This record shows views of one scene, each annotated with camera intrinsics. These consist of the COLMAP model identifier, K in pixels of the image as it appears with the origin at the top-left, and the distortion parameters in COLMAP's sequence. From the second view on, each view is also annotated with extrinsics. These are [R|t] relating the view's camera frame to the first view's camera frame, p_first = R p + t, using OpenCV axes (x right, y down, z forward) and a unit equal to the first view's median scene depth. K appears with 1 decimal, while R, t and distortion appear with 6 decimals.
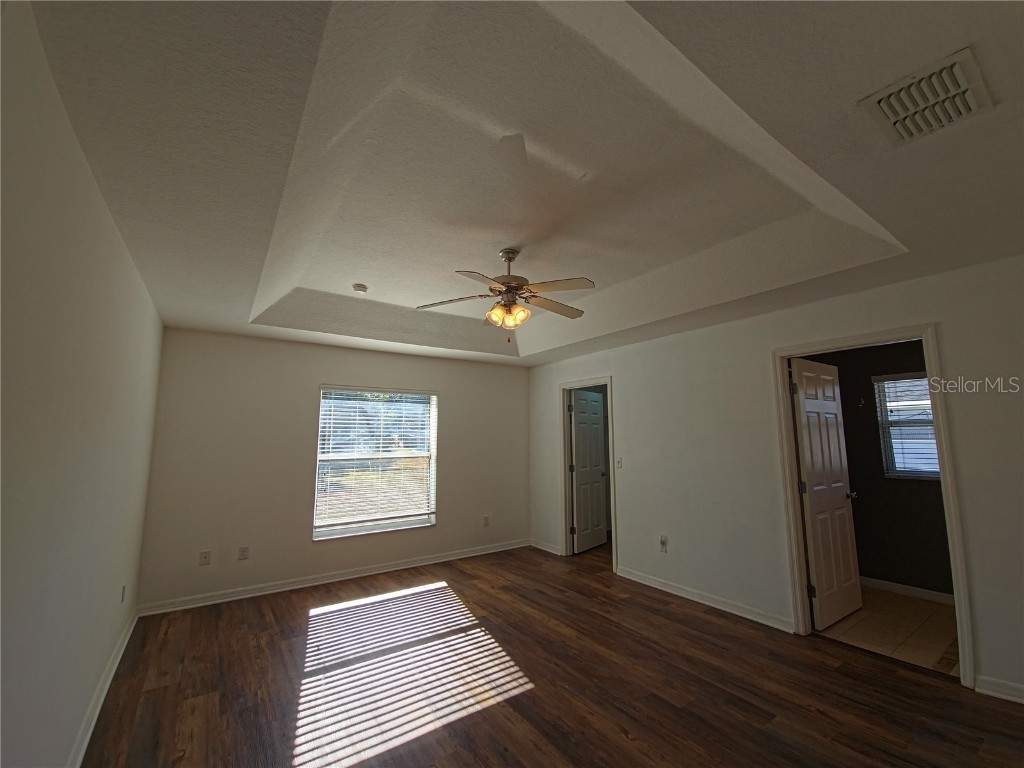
lens RADIAL K [[423.2, 0, 522.2], [0, 423.2, 376.3], [0, 0, 1]] dist [0.000150, -0.004744]
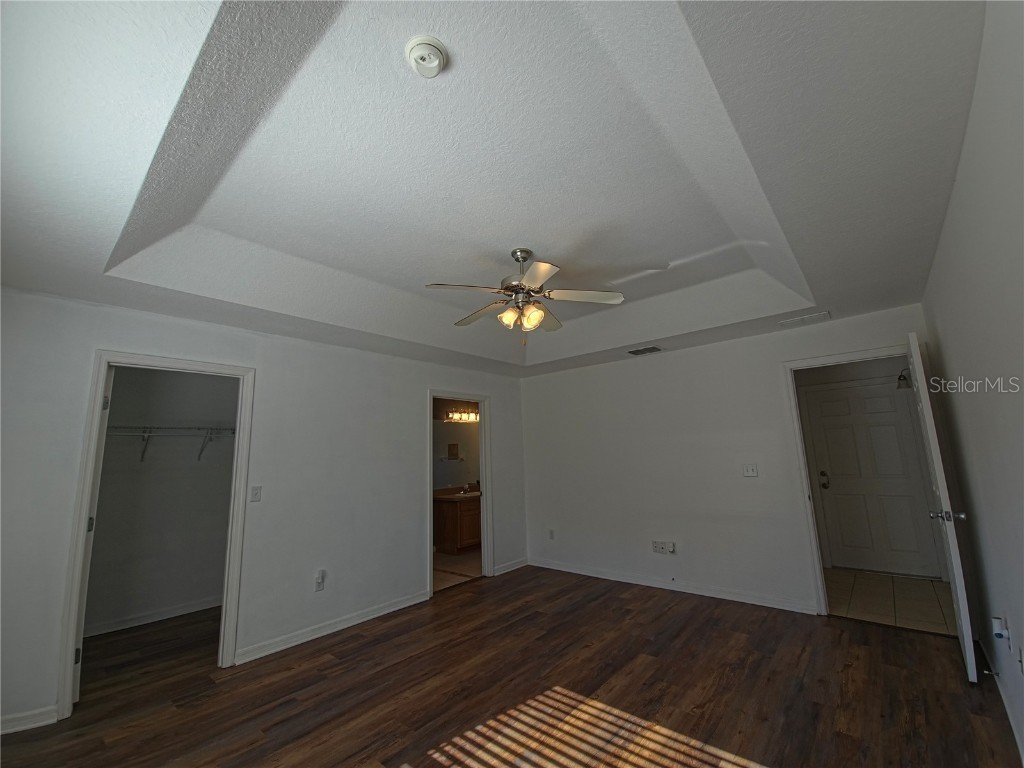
lens RADIAL K [[423.2, 0, 504.7], [0, 423.2, 376.5], [0, 0, 1]] dist [0.000150, -0.004744]
pose [[-0.232031, 0.192878, 0.953394, -0.787228], [-0.105119, 0.969431, -0.221706, 0.175174], [-0.967012, -0.151662, -0.204663, 1.058366]]
